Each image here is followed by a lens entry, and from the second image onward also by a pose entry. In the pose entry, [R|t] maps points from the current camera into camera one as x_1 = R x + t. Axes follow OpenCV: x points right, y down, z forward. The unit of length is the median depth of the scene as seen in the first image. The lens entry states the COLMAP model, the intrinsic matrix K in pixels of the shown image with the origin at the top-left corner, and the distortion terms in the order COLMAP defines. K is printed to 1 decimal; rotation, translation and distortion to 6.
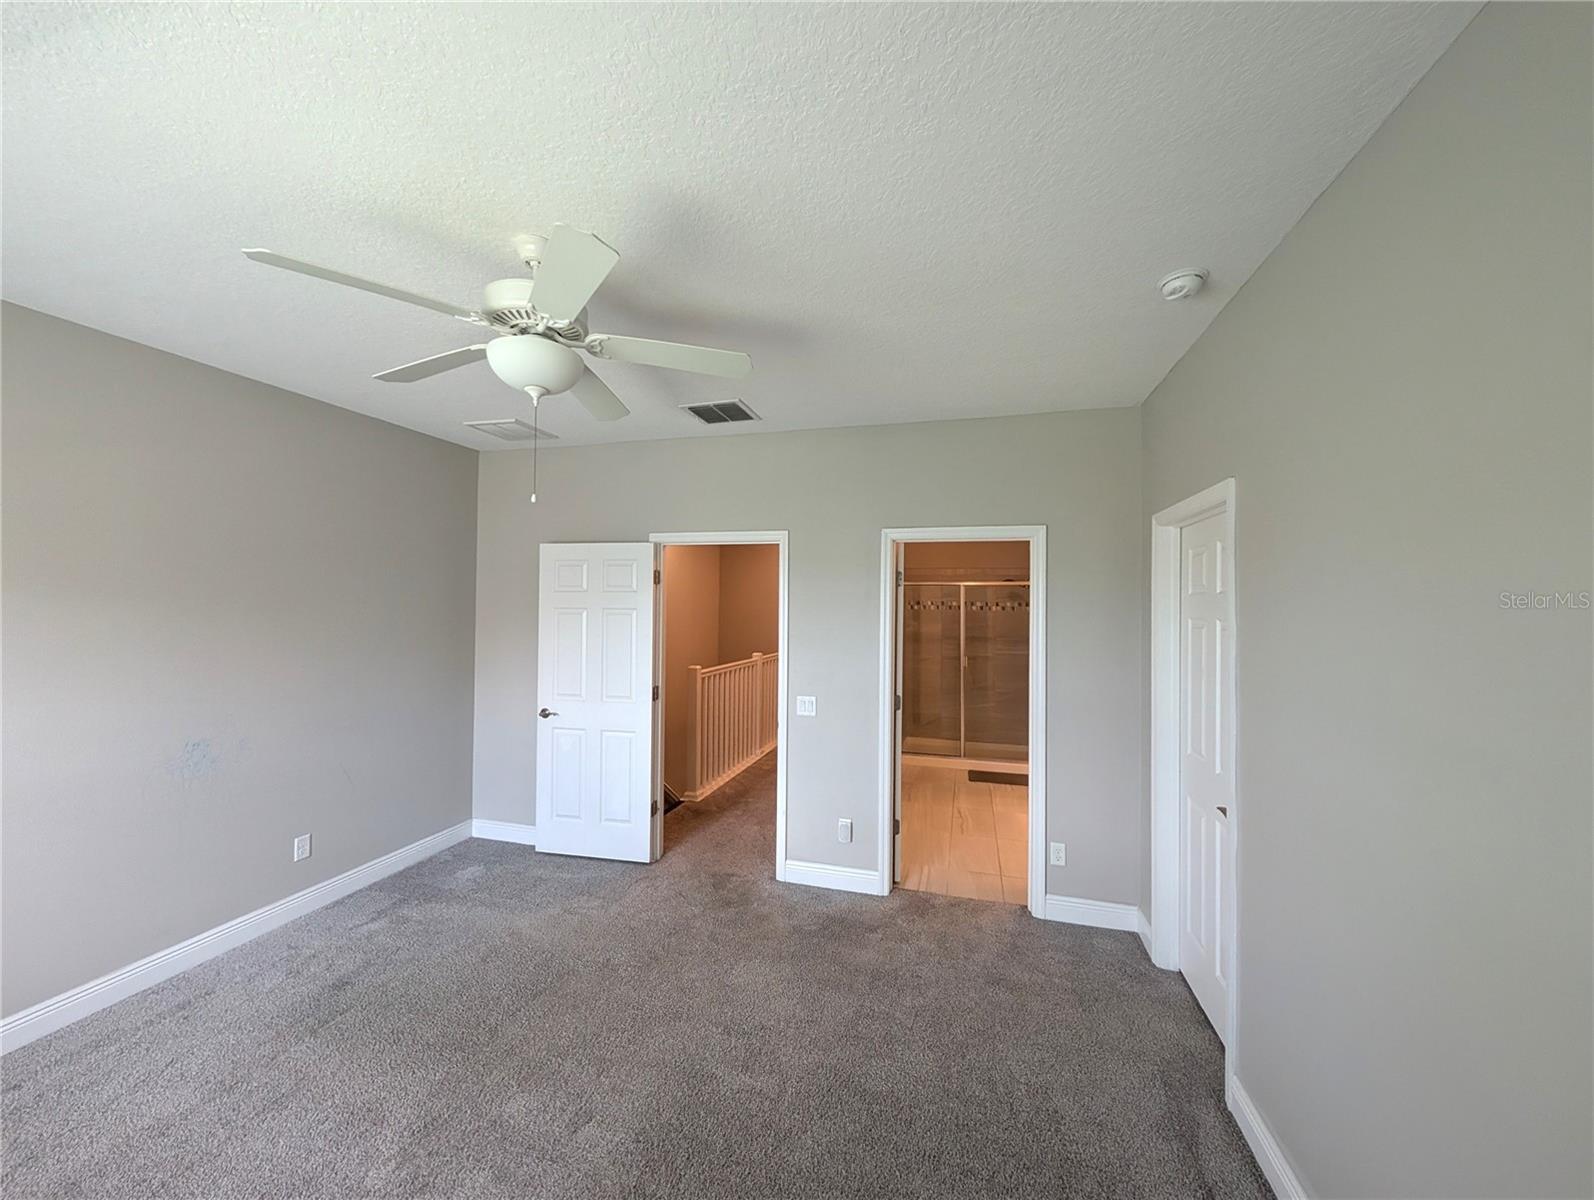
lens RADIAL K [[610.2, 0, 796.2], [0, 610.2, 600.7], [0, 0, 1]] dist [-0.000685, -0.000978]
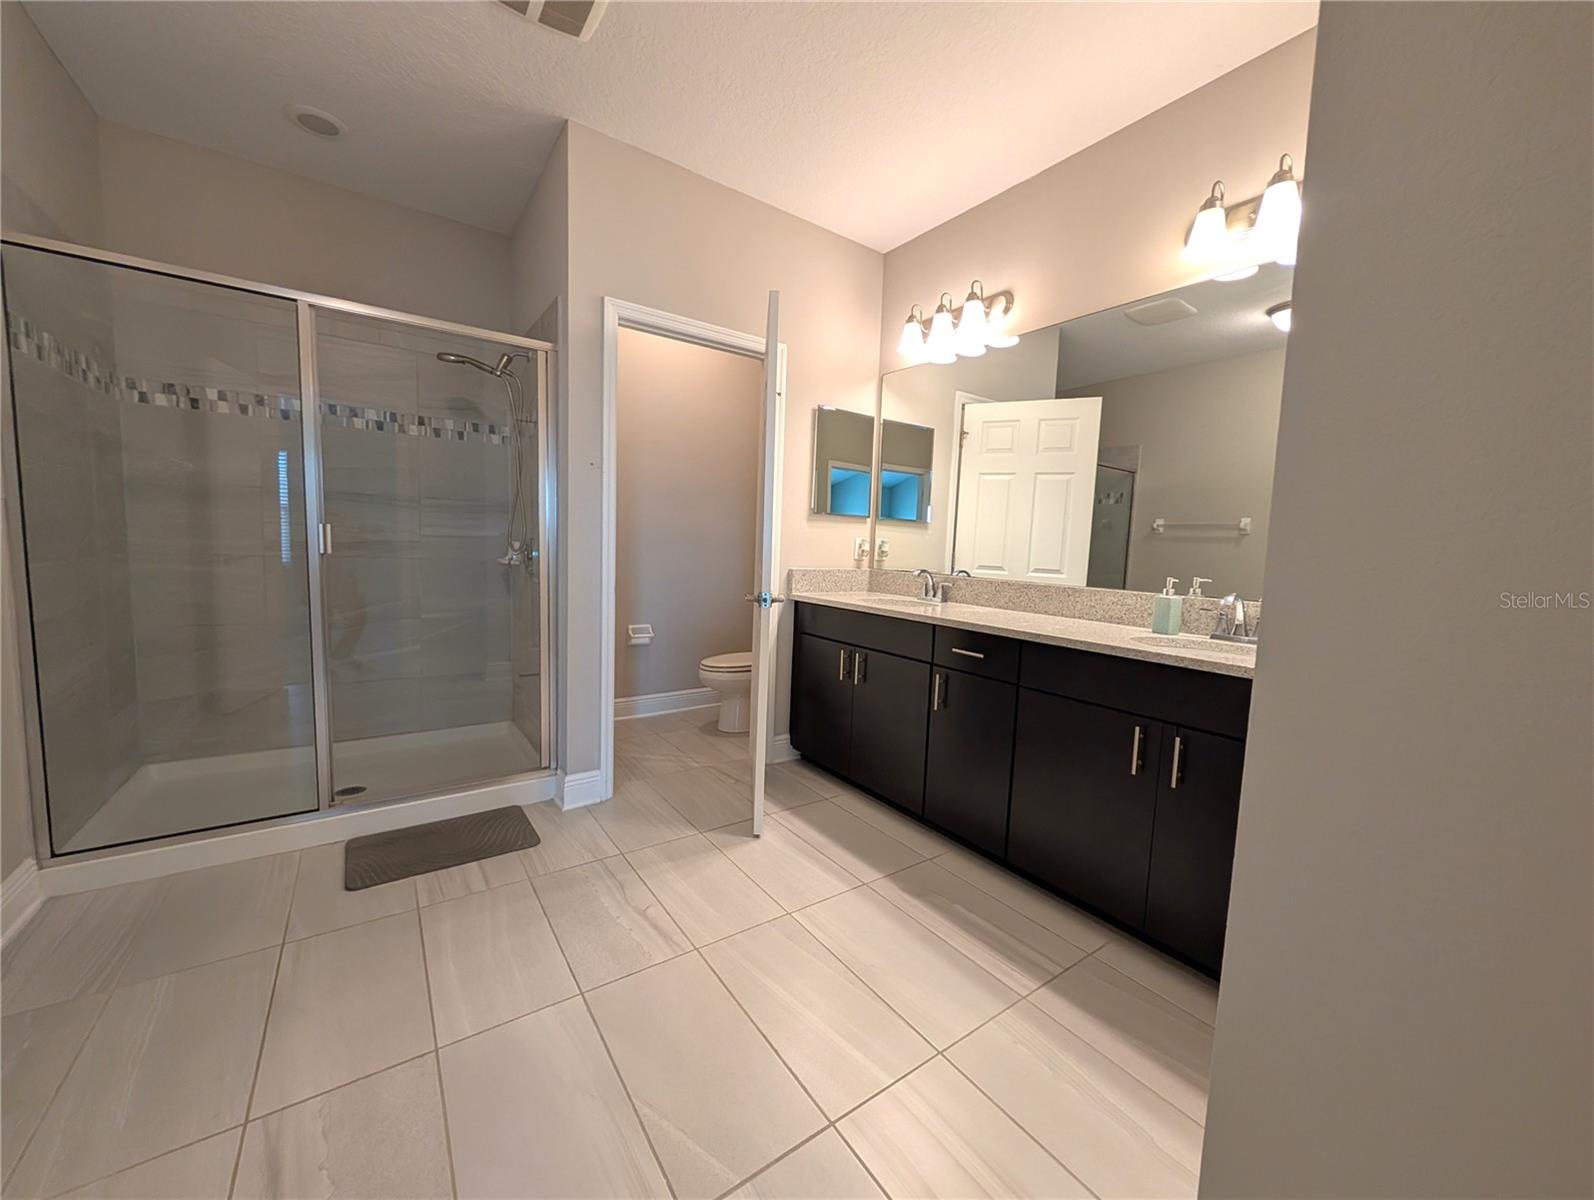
lens RADIAL K [[610.2, 0, 797.2], [0, 610.2, 594.4], [0, 0, 1]] dist [-0.000685, -0.000978]
pose [[0.630582, -0.048731, 0.774592, 0.157333], [-0.043468, 0.994243, 0.097936, 0.073943], [-0.774905, -0.095427, 0.624833, 0.513220]]
